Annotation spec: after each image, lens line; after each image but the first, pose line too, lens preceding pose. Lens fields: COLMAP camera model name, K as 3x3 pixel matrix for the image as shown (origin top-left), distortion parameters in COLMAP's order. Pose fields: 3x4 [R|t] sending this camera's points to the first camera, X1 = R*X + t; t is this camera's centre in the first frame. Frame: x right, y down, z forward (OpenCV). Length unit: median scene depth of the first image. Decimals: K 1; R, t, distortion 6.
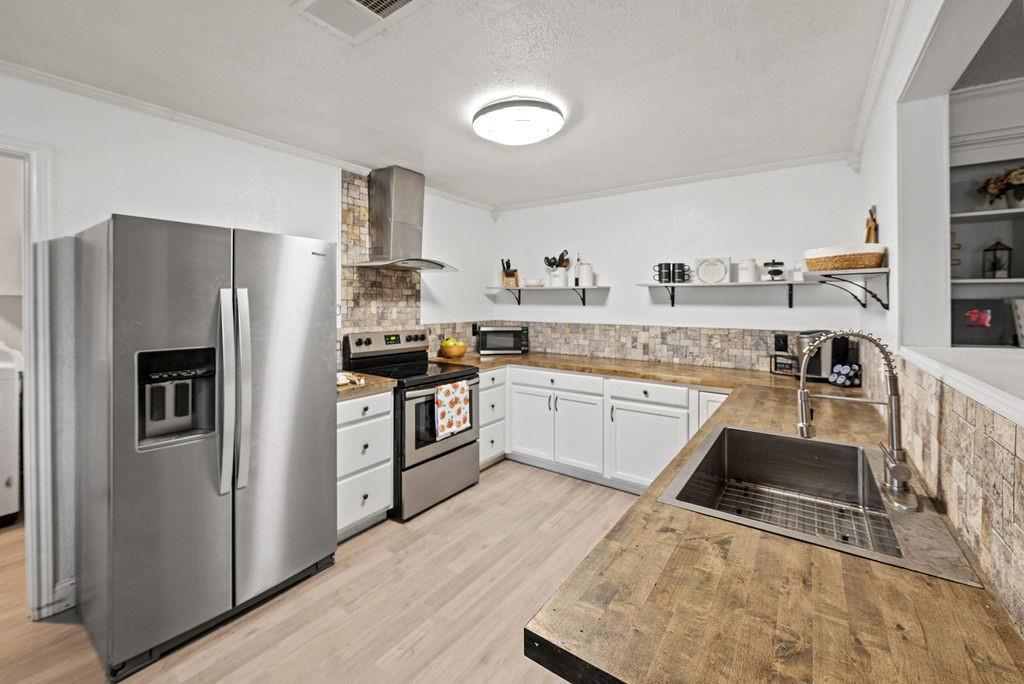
lens RADIAL K [[417.0, 0, 516.8], [0, 417.0, 302.6], [0, 0, 1]] dist [-0.001499, -0.000333]
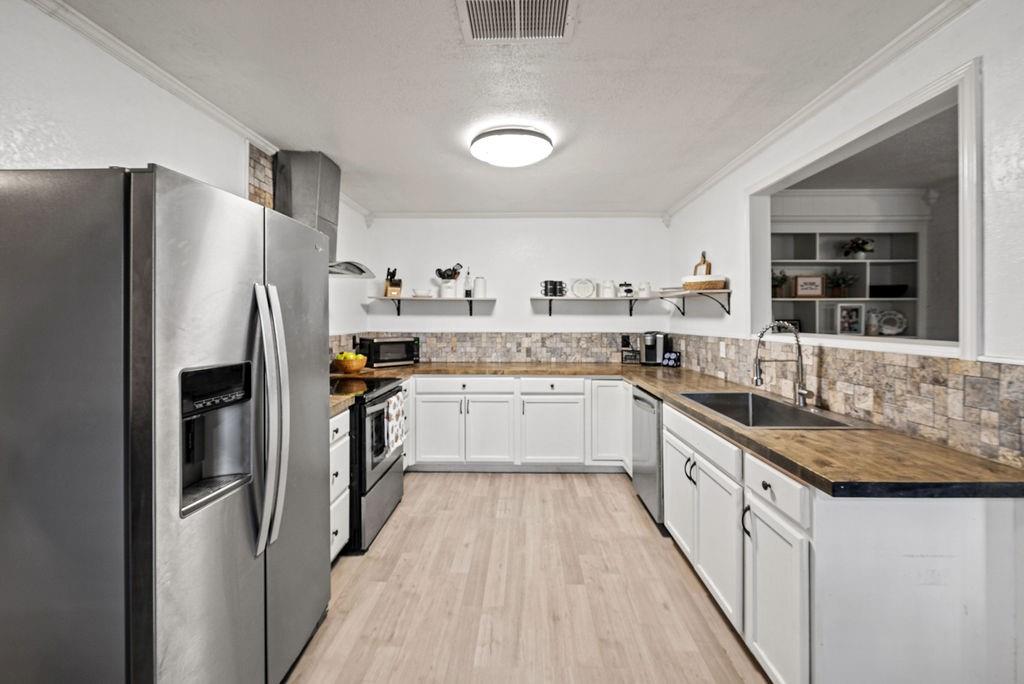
lens RADIAL K [[410.8, 0, 516.2], [0, 410.8, 316.1], [0, 0, 1]] dist [-0.000160, 0.000000]
pose [[0.823718, 0.000843, 0.566999, -0.417981], [0.002583, 0.999983, -0.005239, 0.016502], [-0.566993, 0.005780, 0.823702, 0.064837]]
